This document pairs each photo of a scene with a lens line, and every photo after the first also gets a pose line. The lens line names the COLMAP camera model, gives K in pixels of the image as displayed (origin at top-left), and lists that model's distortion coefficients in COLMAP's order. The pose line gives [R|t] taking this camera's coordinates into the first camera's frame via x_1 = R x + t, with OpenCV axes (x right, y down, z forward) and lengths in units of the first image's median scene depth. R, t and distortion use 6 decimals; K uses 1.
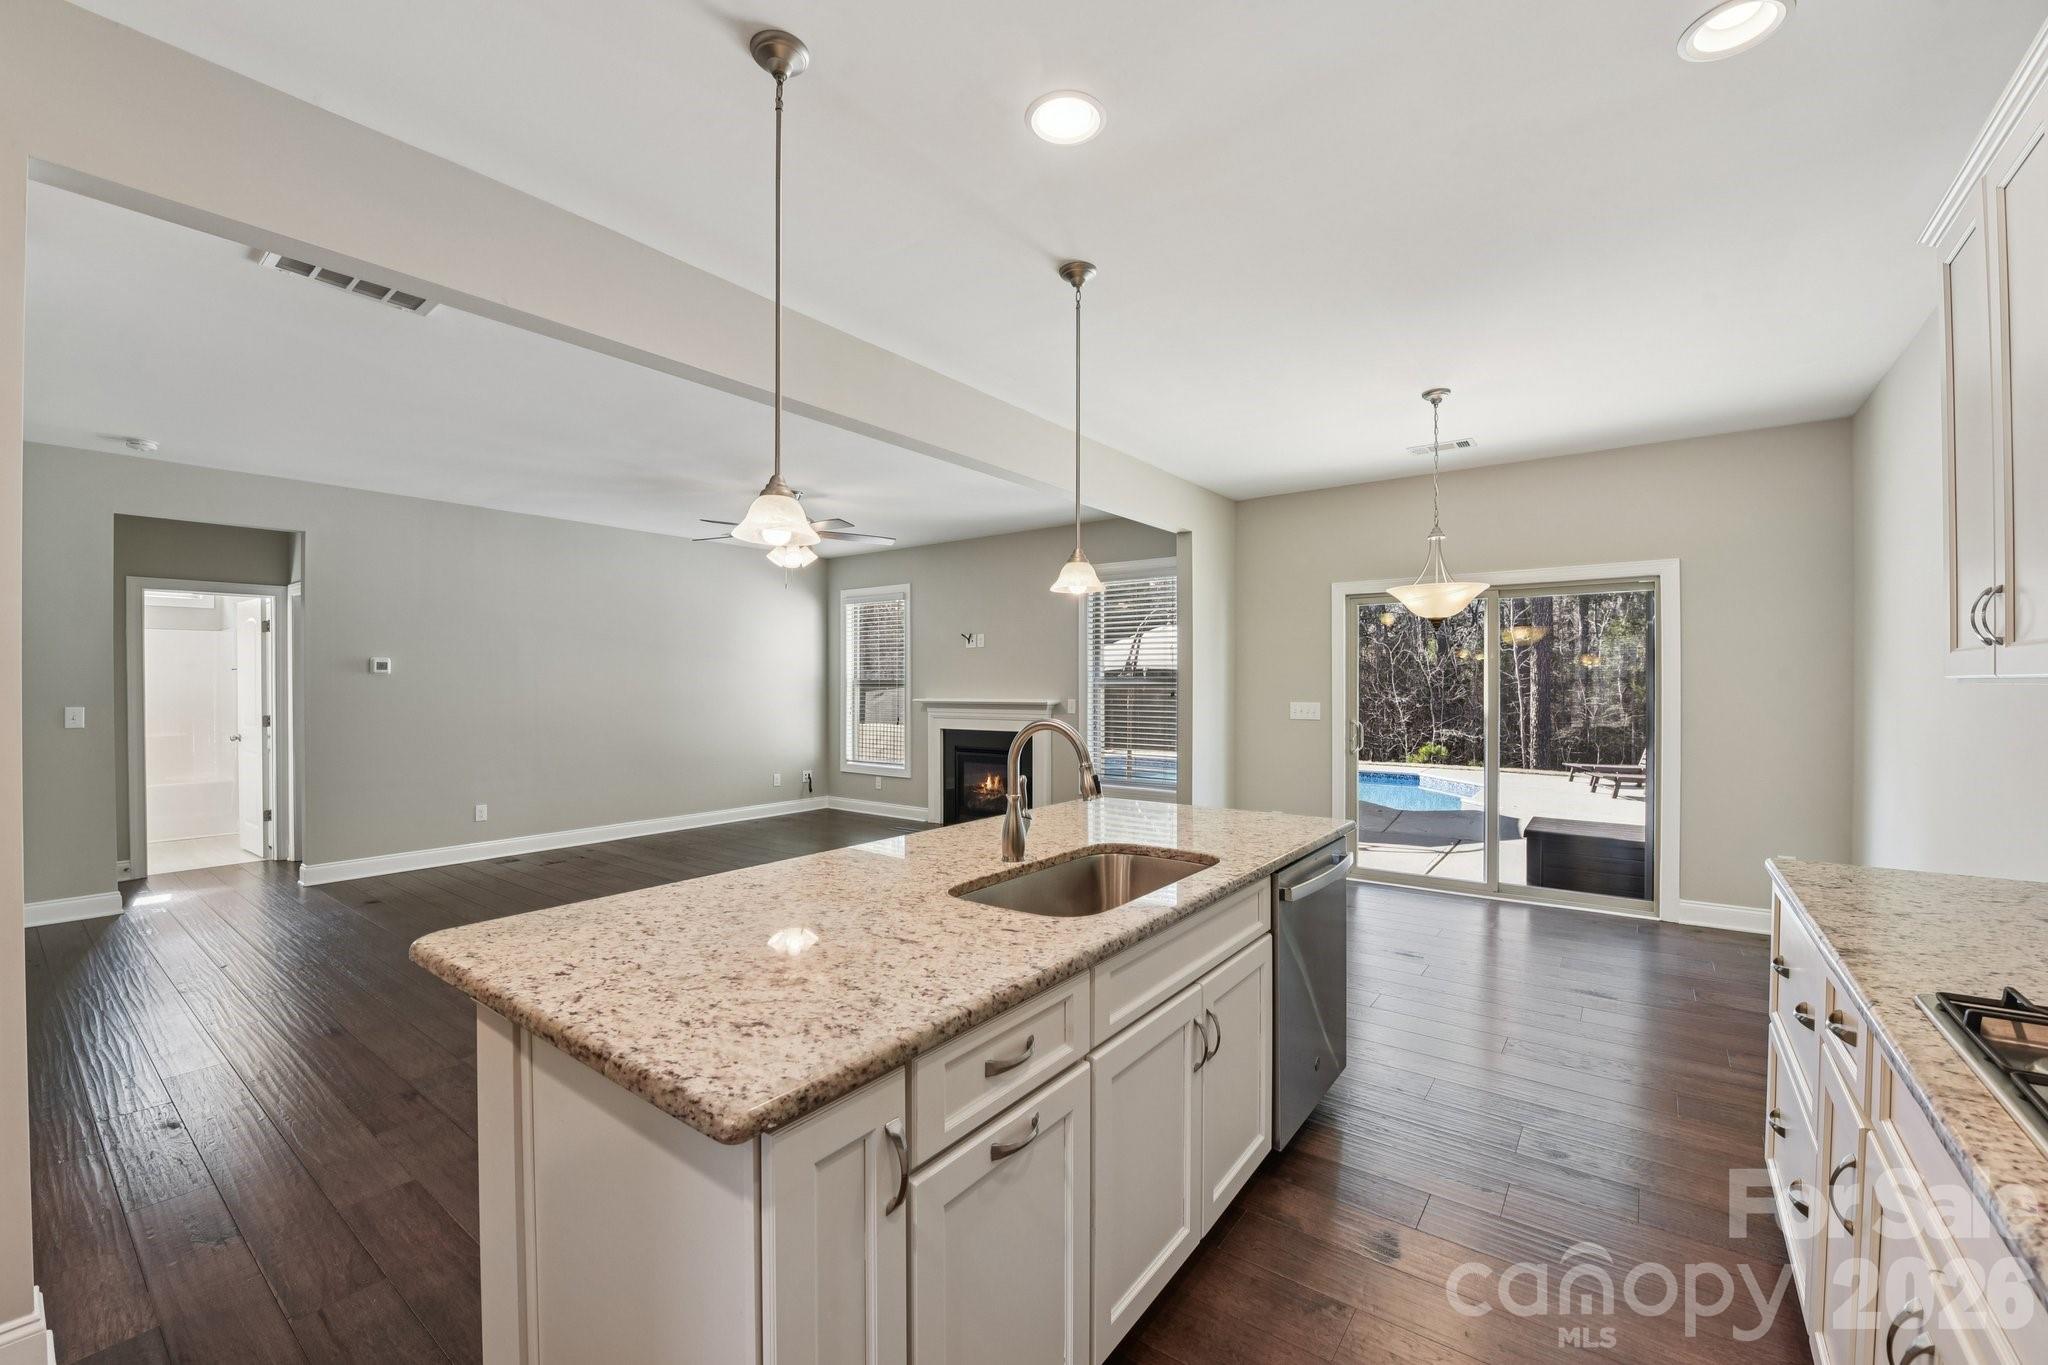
lens RADIAL K [[820.0, 0, 1031.8], [0, 820.0, 682.8], [0, 0, 1]] dist [-0.016397, -0.000200]
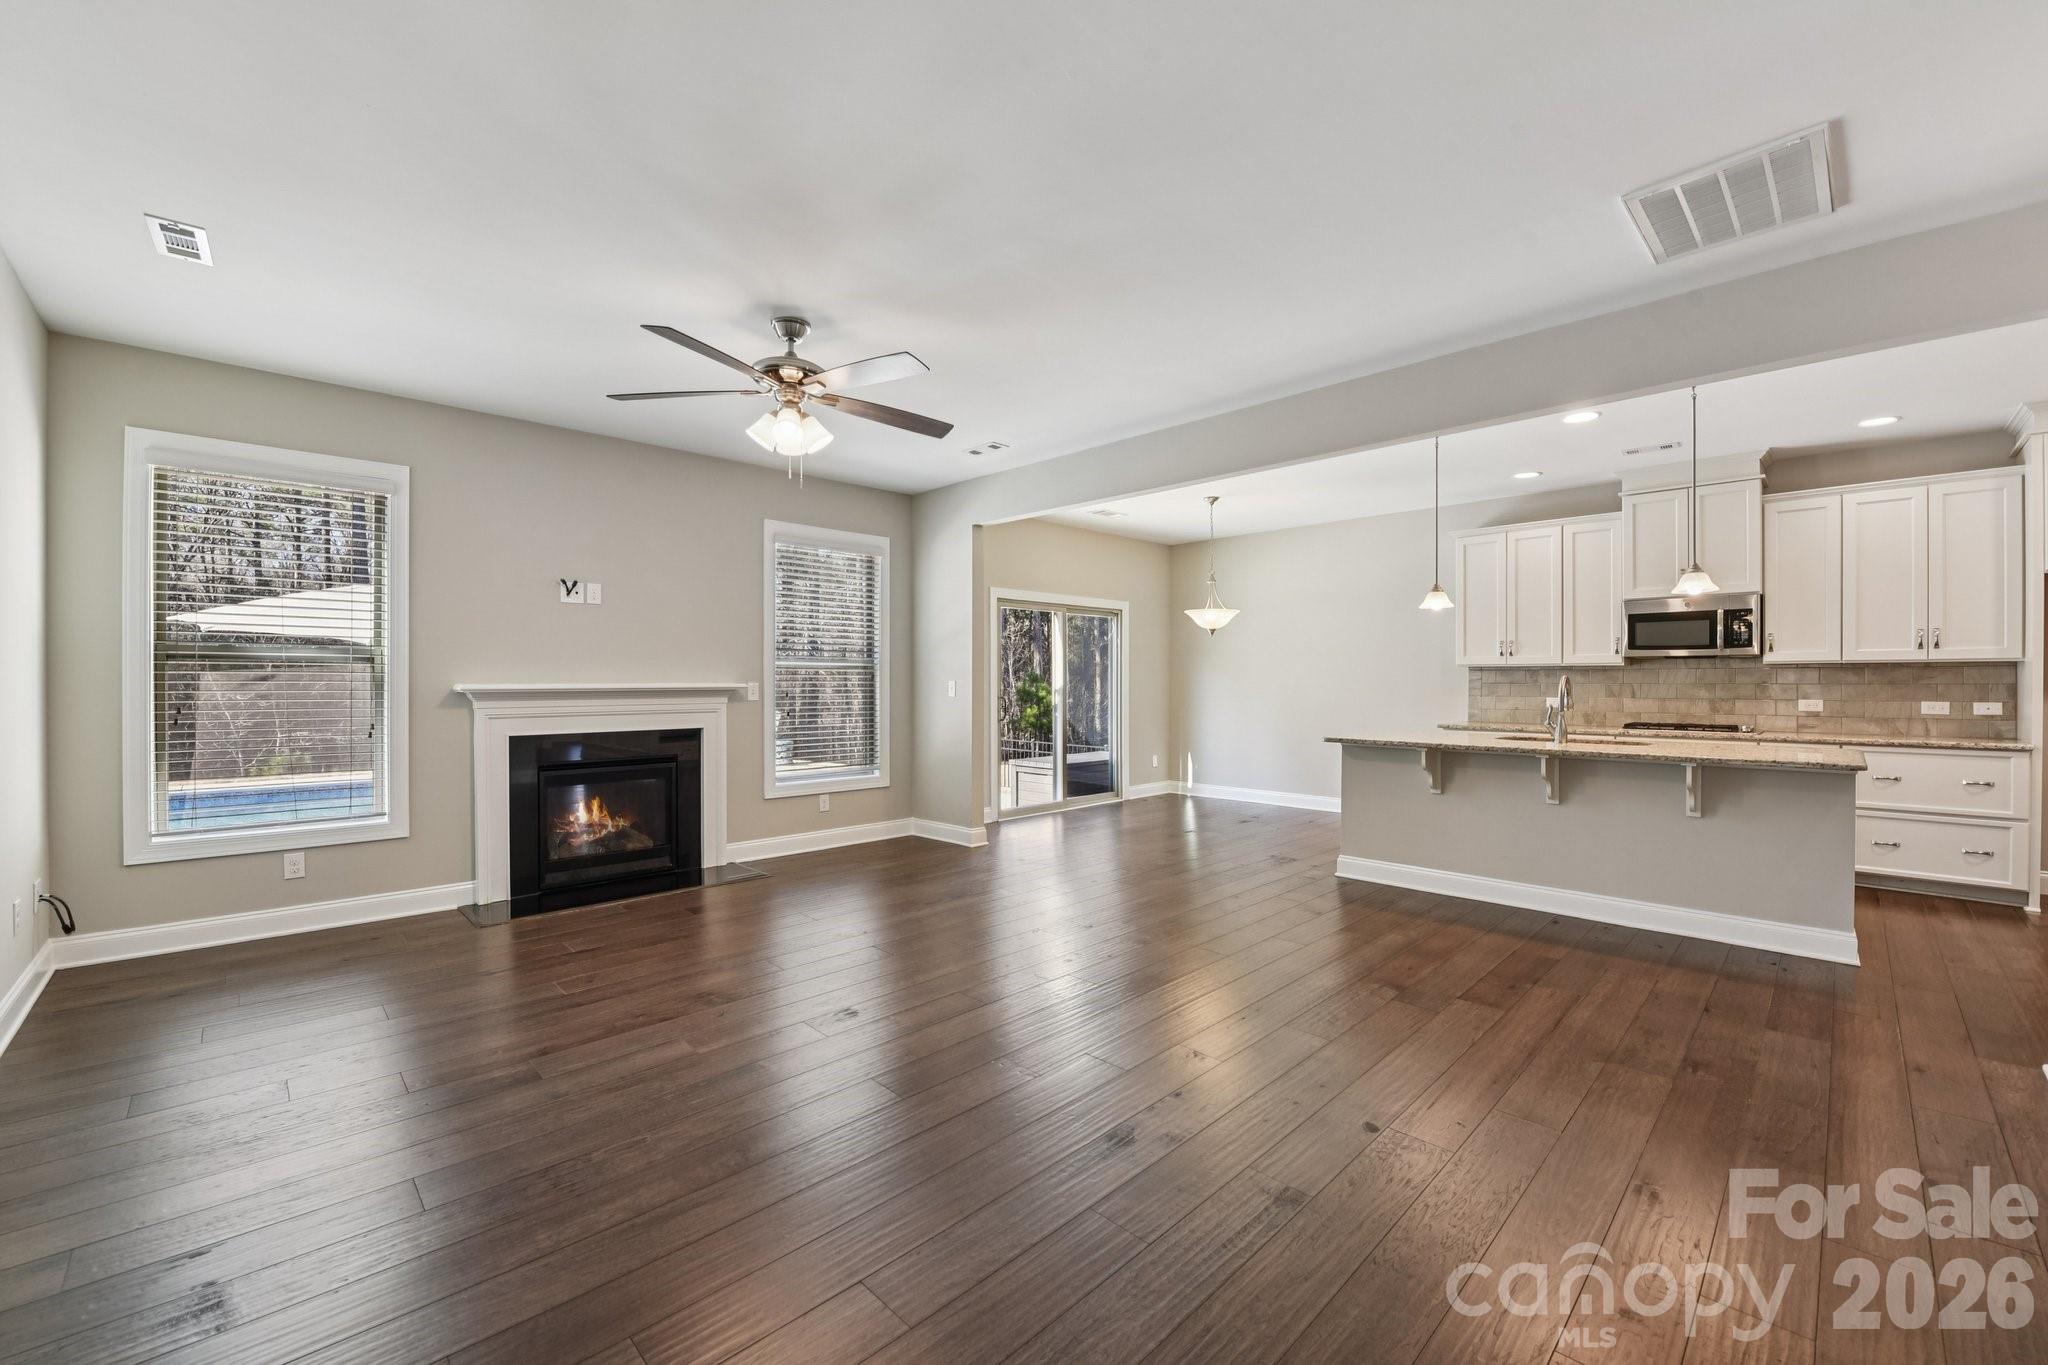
lens RADIAL K [[812.4, 0, 1024.0], [0, 812.4, 682.5], [0, 0, 1]] dist [-0.014832, -0.000338]
pose [[0.159113, -0.001285, 0.987260, -0.699455], [-0.003303, 0.999993, 0.001834, 0.017843], [-0.987255, -0.003553, 0.159108, 0.620633]]
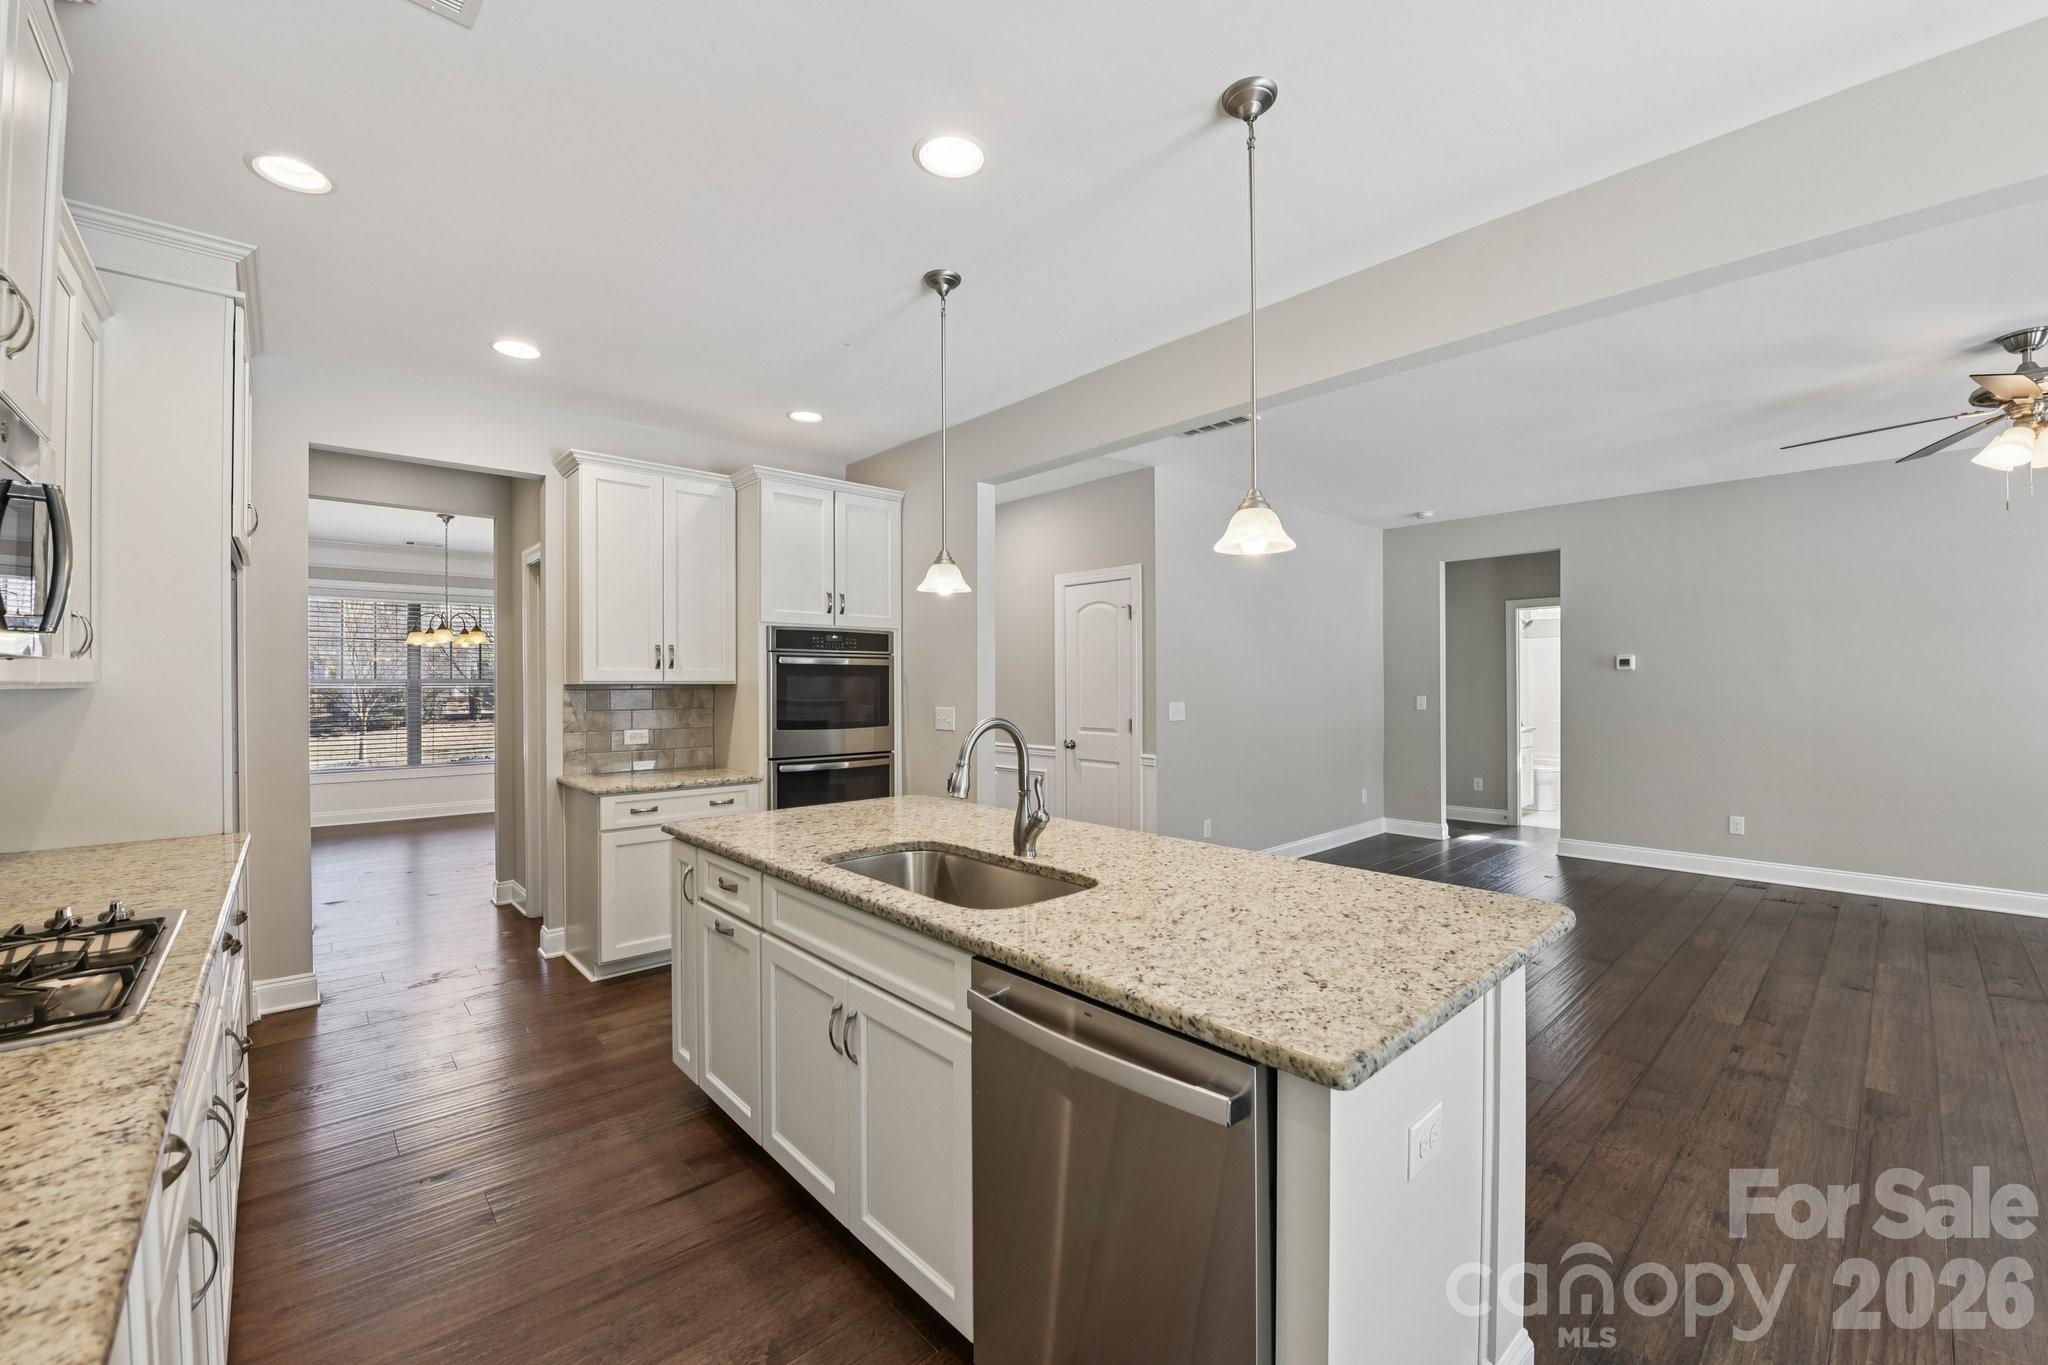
lens RADIAL K [[823.9, 0, 1014.8], [0, 823.9, 674.8], [0, 0, 1]] dist [-0.017962, -0.002317]
pose [[-0.199388, -0.006339, -0.979900, 0.308029], [0.006056, 0.999952, -0.007701, -0.001463], [0.979902, -0.007470, -0.199340, 0.364294]]
